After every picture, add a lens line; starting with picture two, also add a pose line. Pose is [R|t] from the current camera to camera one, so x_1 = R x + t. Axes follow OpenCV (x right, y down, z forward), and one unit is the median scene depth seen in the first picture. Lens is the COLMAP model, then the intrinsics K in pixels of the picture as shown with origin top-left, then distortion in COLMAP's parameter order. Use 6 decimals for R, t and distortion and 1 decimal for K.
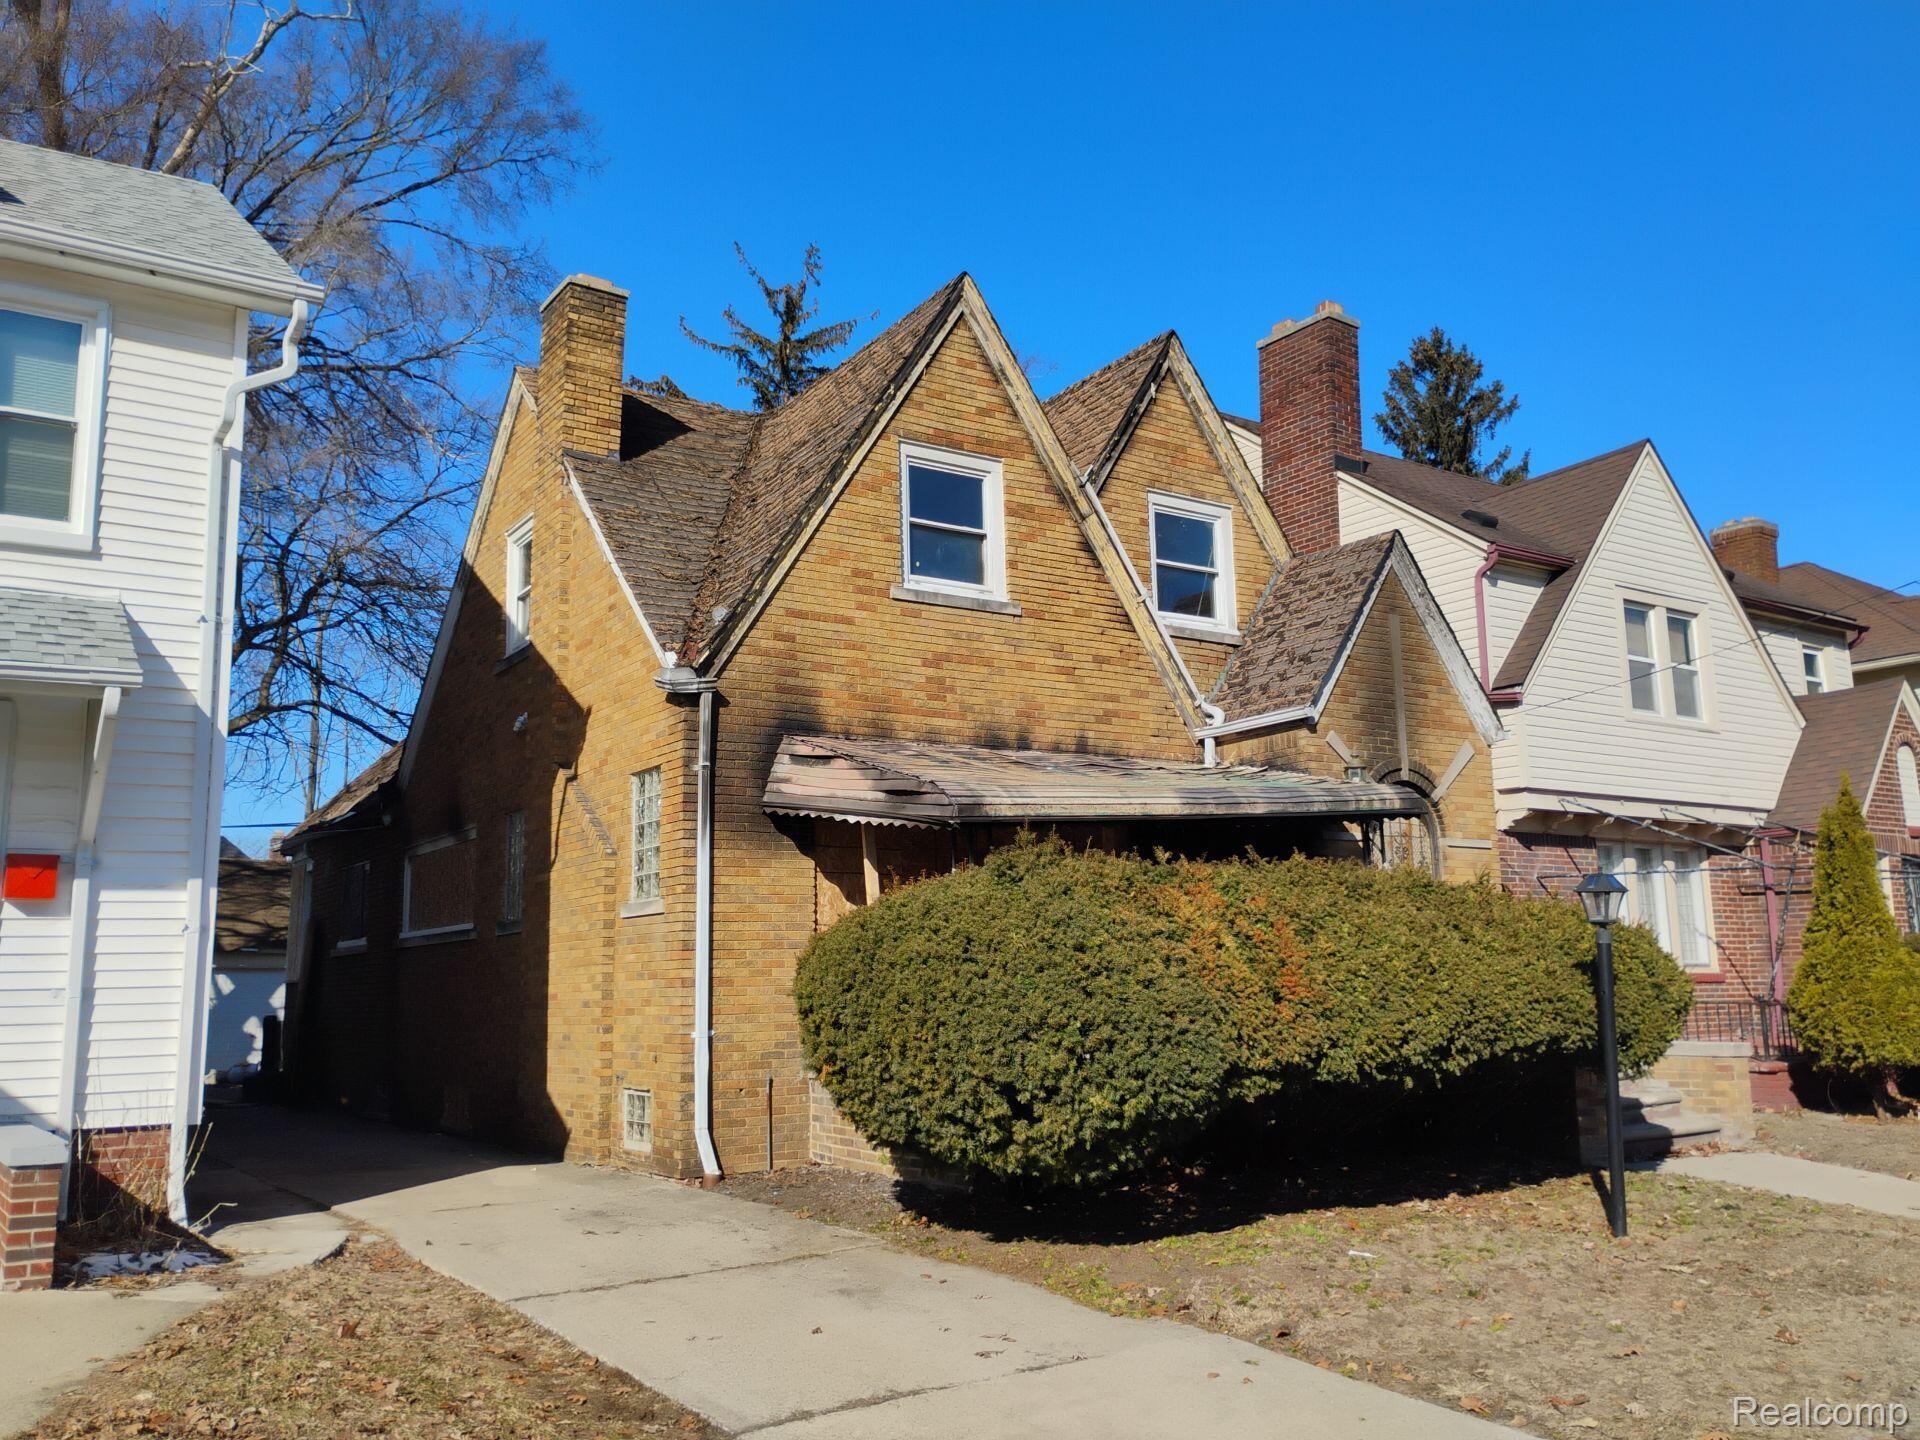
lens RADIAL K [[1609.5, 0, 958.3], [0, 1609.5, 718.0], [0, 0, 1]] dist [0.045522, -0.025248]
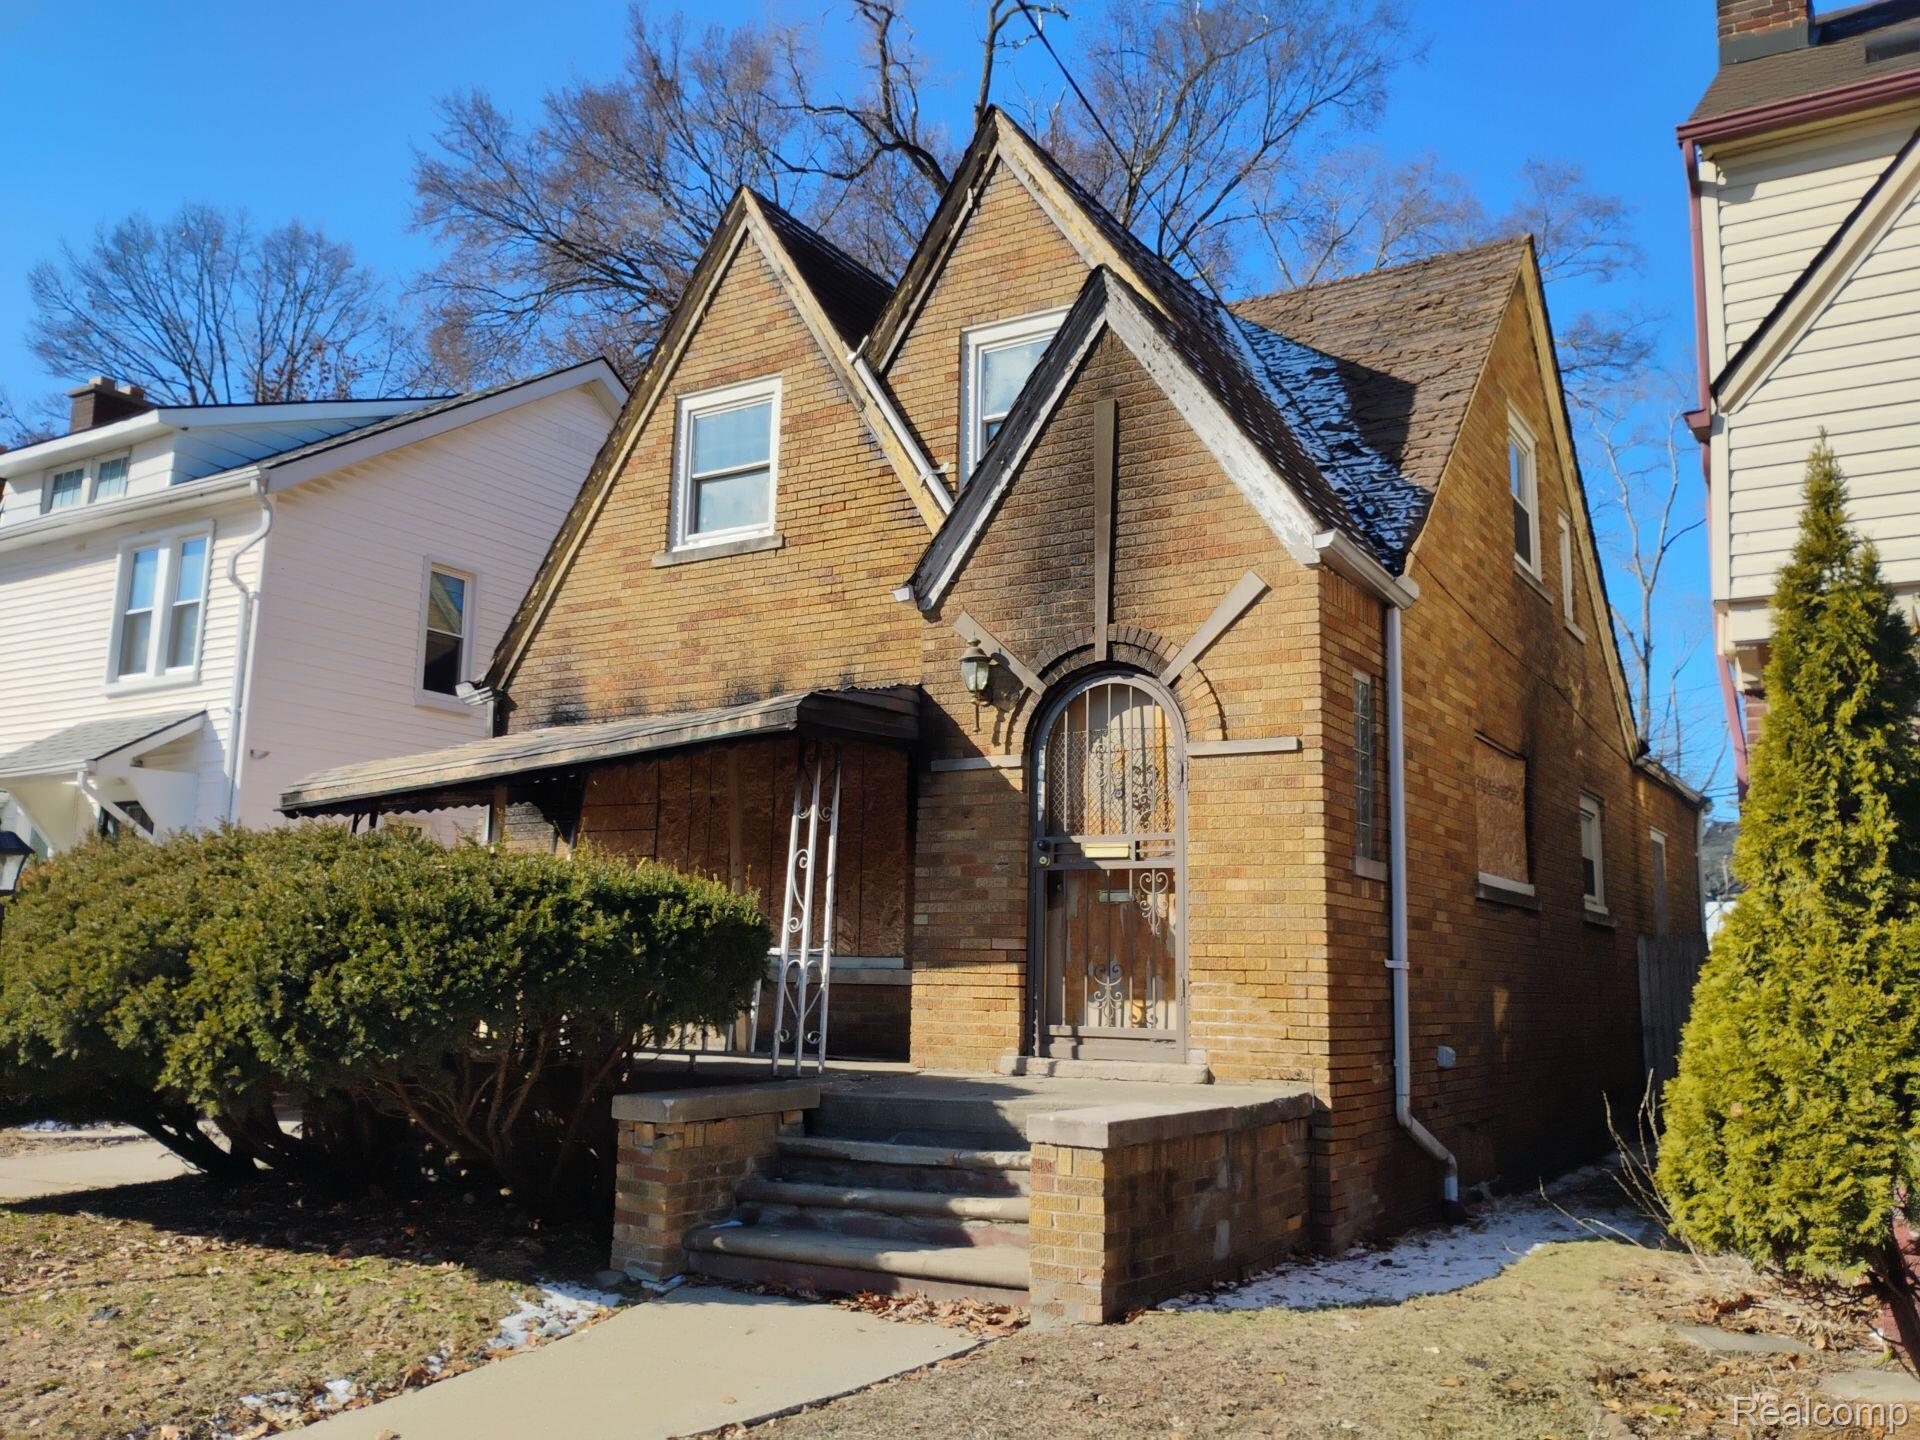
lens RADIAL K [[1609.5, 0, 950.2], [0, 1609.5, 716.9], [0, 0, 1]] dist [0.045522, -0.025248]
pose [[0.408551, -0.123369, -0.904359, 0.837131], [0.126131, 0.988948, -0.077928, 0.103996], [0.903978, -0.082230, 0.419597, 0.705731]]
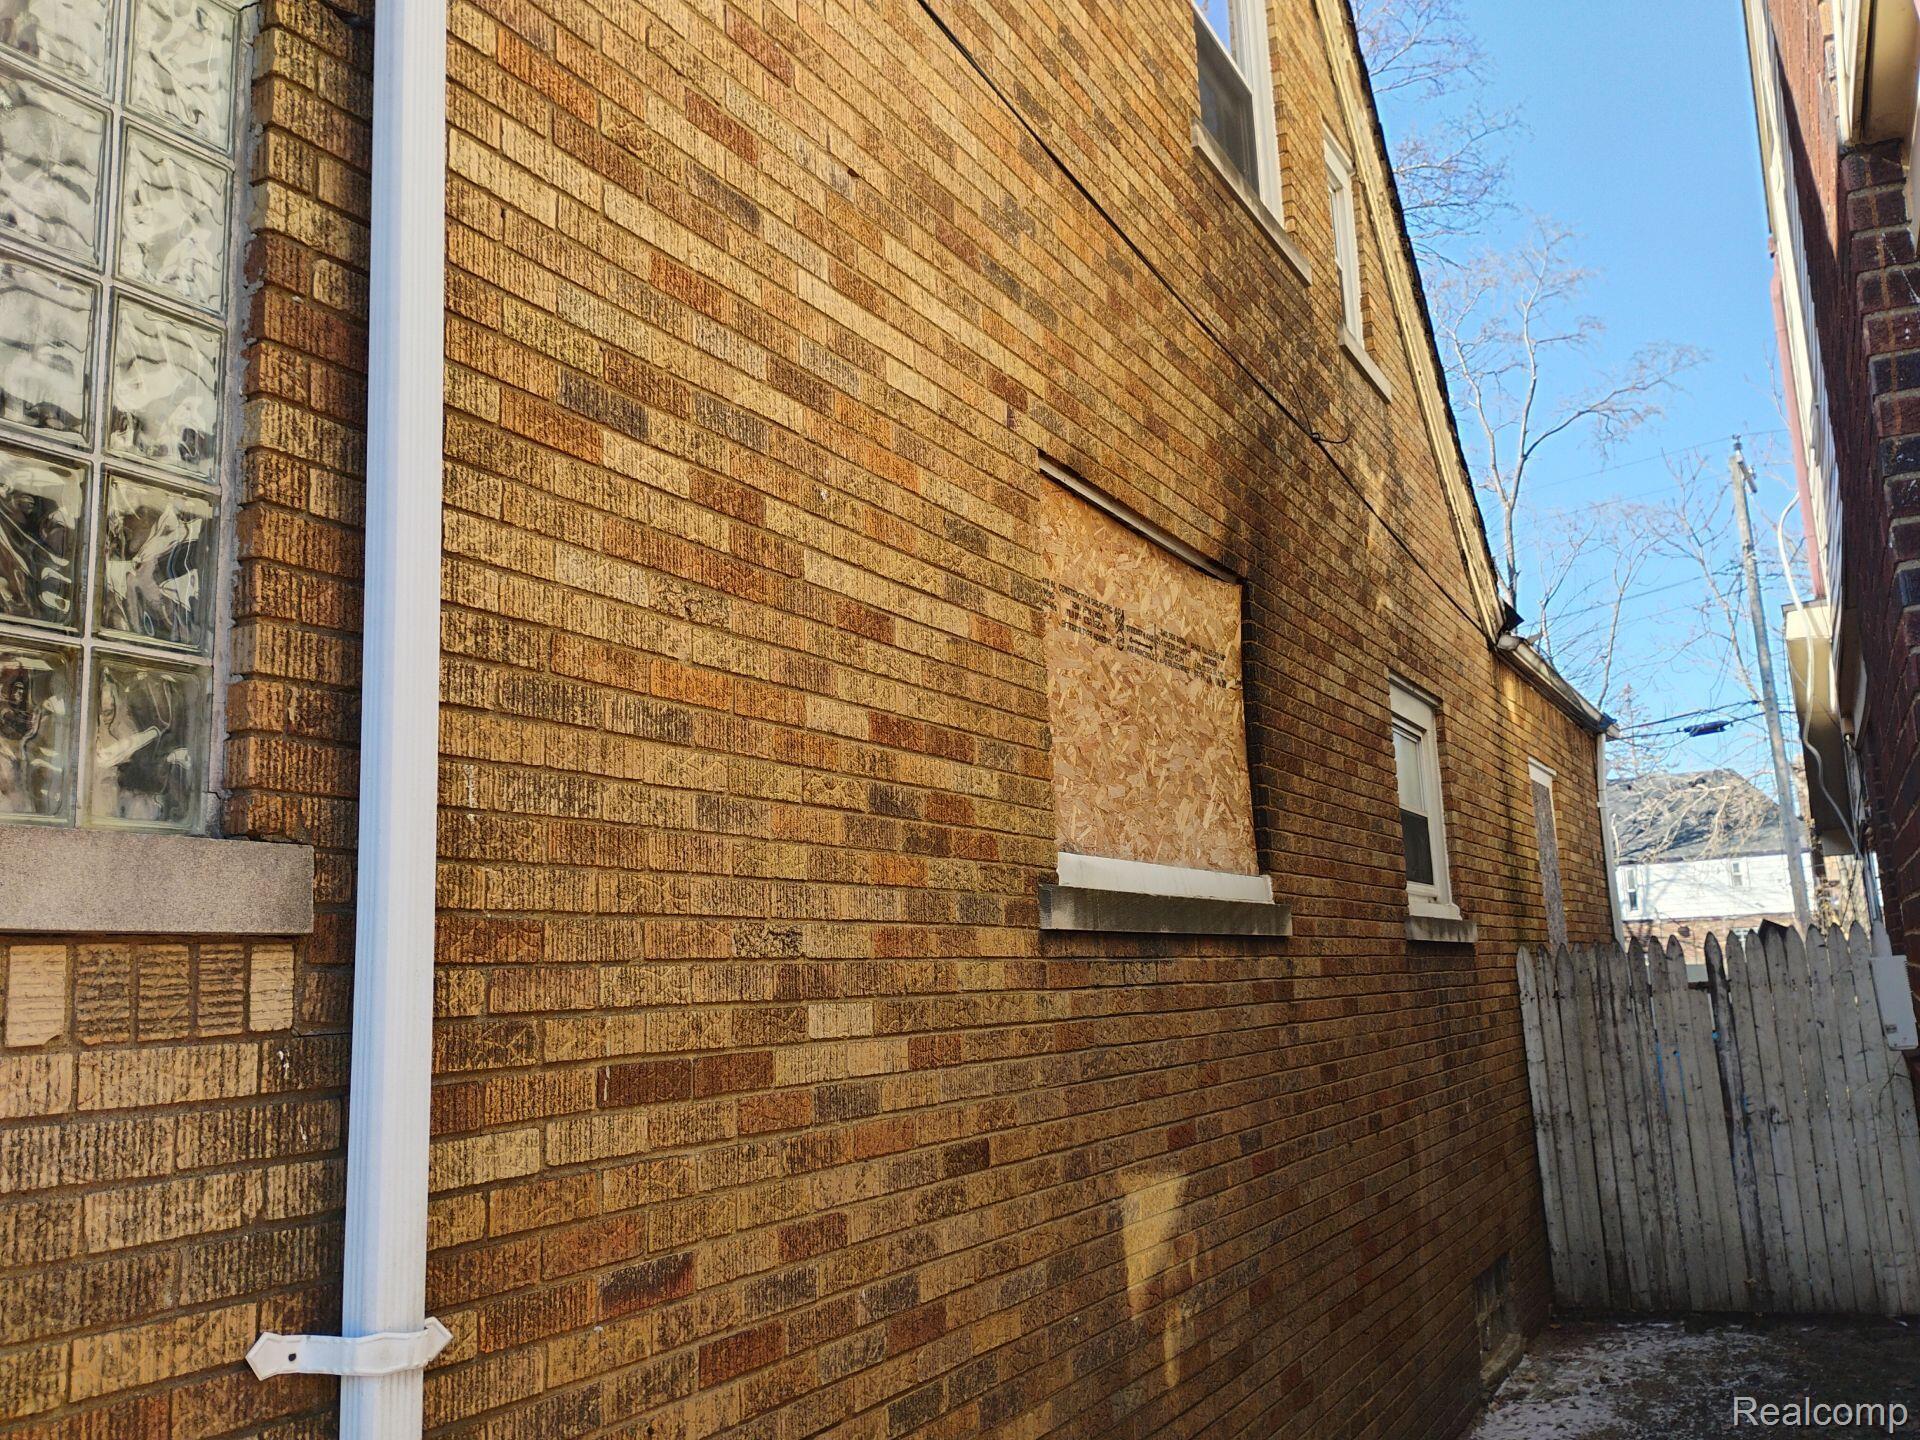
lens RADIAL K [[1609.5, 0, 957.5], [0, 1609.5, 719.8], [0, 0, 1]] dist [0.045522, -0.025248]
pose [[0.466135, -0.147362, -0.872354, 0.499900], [0.182258, 0.980875, -0.068306, 0.138164], [0.865737, -0.127154, 0.484078, 1.067977]]
